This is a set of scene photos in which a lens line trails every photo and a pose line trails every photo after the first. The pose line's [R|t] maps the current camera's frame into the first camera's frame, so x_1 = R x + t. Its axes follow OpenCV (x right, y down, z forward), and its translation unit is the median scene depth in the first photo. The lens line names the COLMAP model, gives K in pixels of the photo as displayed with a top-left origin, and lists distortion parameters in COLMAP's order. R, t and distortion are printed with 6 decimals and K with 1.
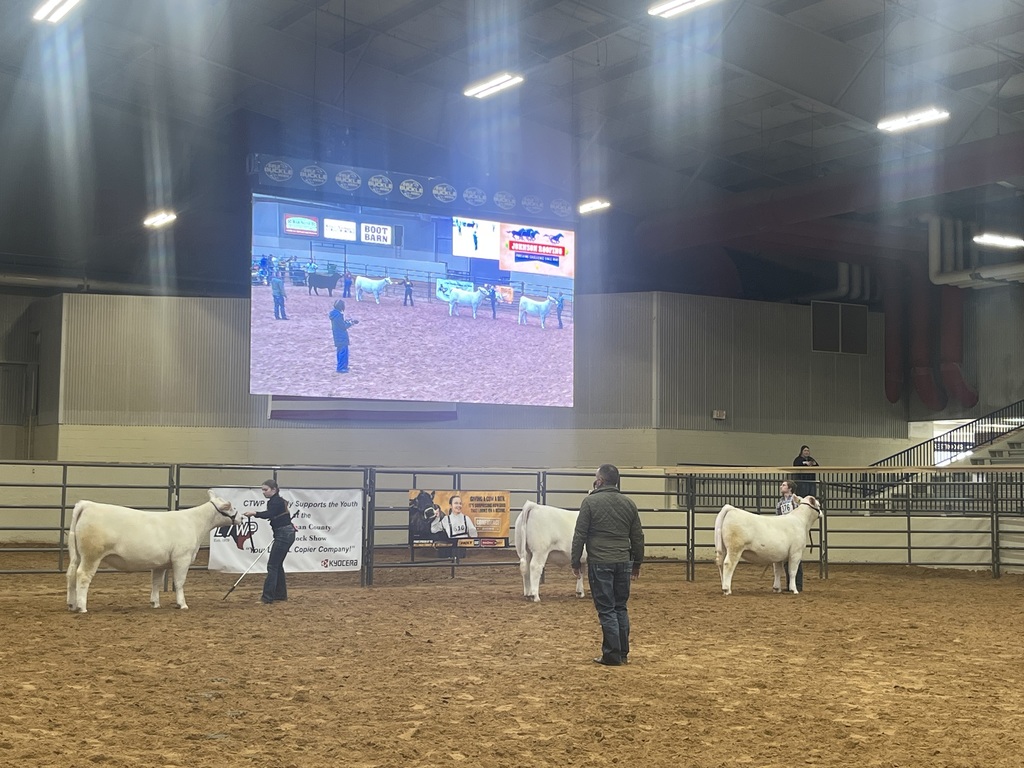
lens RADIAL K [[1556.6, 0, 508.5], [0, 1556.6, 376.1], [0, 0, 1]] dist [0.037967, 0.000000]
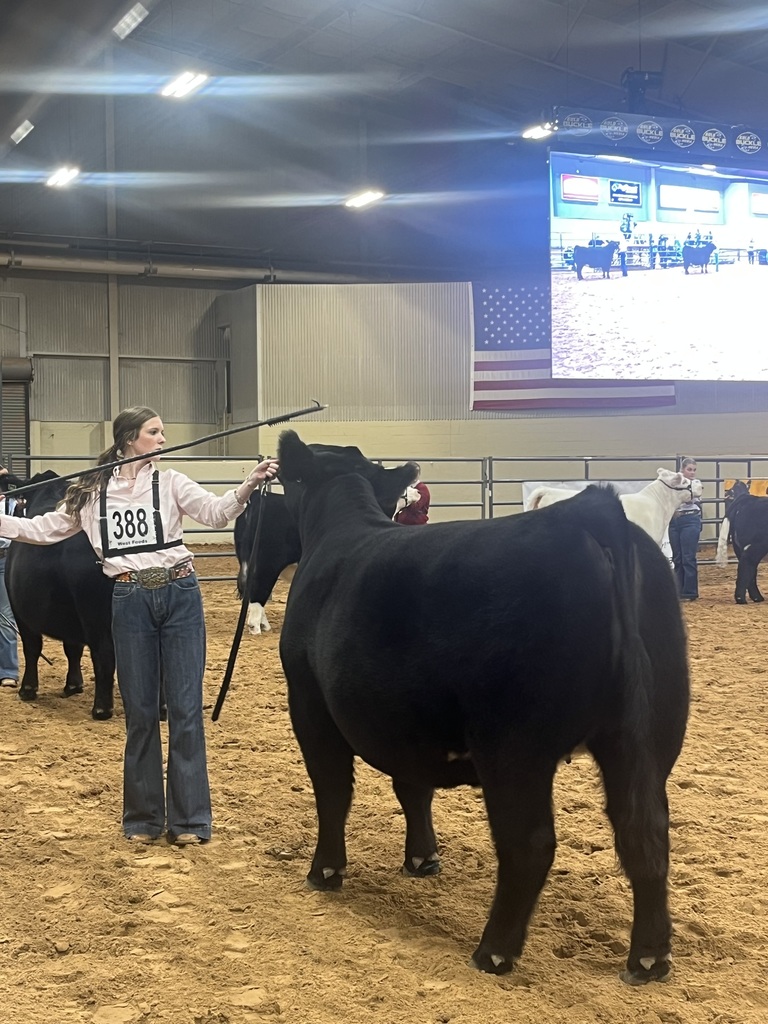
lens RADIAL K [[1545.2, 0, 388.2], [0, 1545.2, 516.8], [0, 0, 1]] dist [0.101583, 0.000000]
pose [[0.993127, -0.020408, -0.115251, -0.114123], [0.031227, 0.995189, 0.092865, 0.003700], [0.112801, -0.095825, 0.988986, 0.063483]]
